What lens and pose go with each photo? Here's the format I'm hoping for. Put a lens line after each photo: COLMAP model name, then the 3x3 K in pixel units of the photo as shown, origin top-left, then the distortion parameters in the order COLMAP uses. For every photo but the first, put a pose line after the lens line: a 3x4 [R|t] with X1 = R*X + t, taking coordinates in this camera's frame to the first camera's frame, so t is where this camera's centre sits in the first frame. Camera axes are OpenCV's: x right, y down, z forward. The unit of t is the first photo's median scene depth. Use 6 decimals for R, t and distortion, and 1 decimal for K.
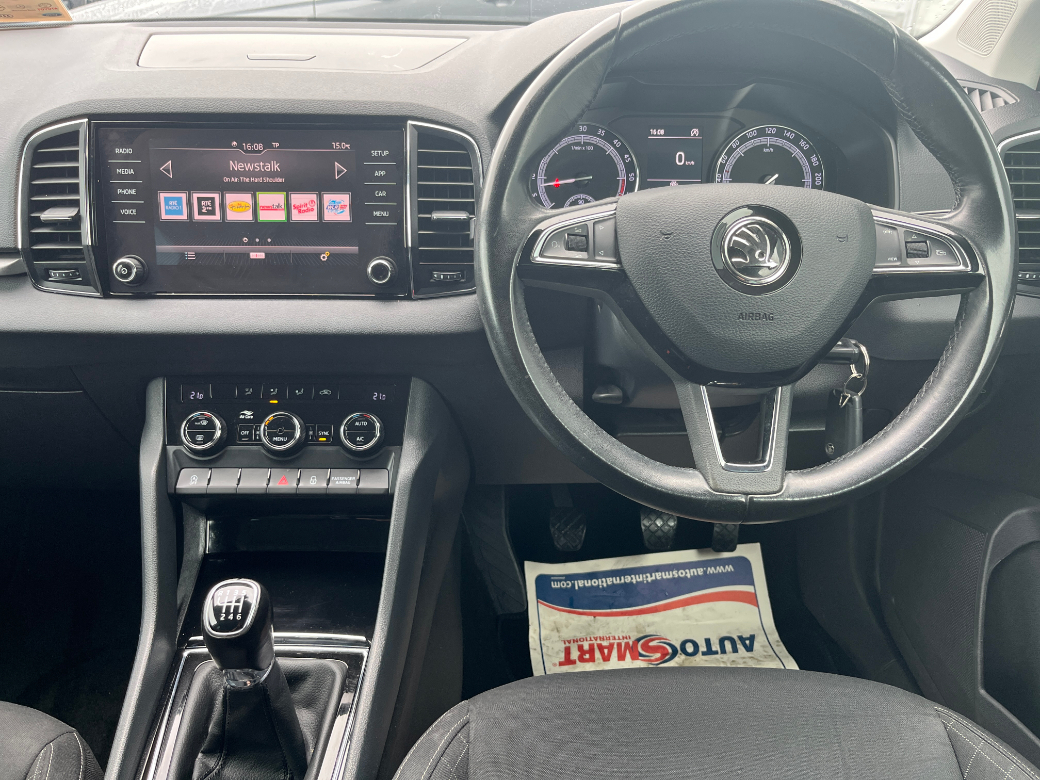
lens RADIAL K [[791.1, 0, 518.4], [0, 791.1, 389.4], [0, 0, 1]] dist [0.039719, -0.063827]
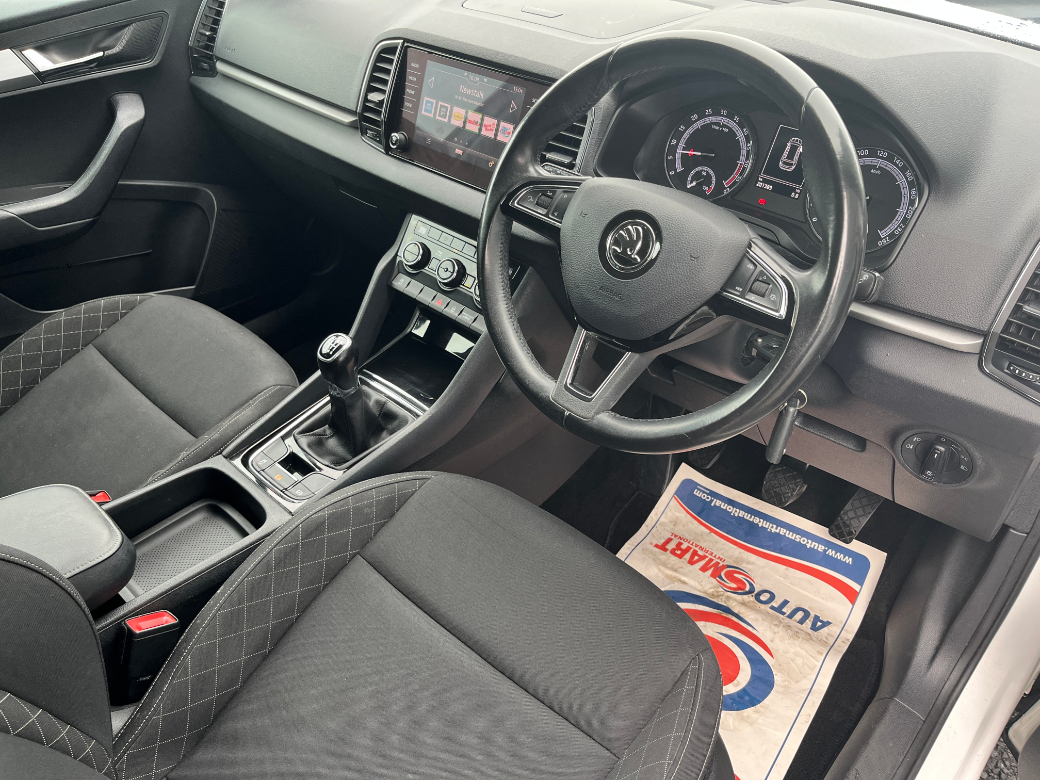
lens RADIAL K [[791.1, 0, 523.0], [0, 791.1, 386.3], [0, 0, 1]] dist [0.039719, -0.063827]
pose [[0.733580, 0.409138, -0.542648, 0.737065], [-0.324247, 0.912445, 0.249617, -0.174314], [0.597264, -0.007163, 0.802013, -0.128335]]
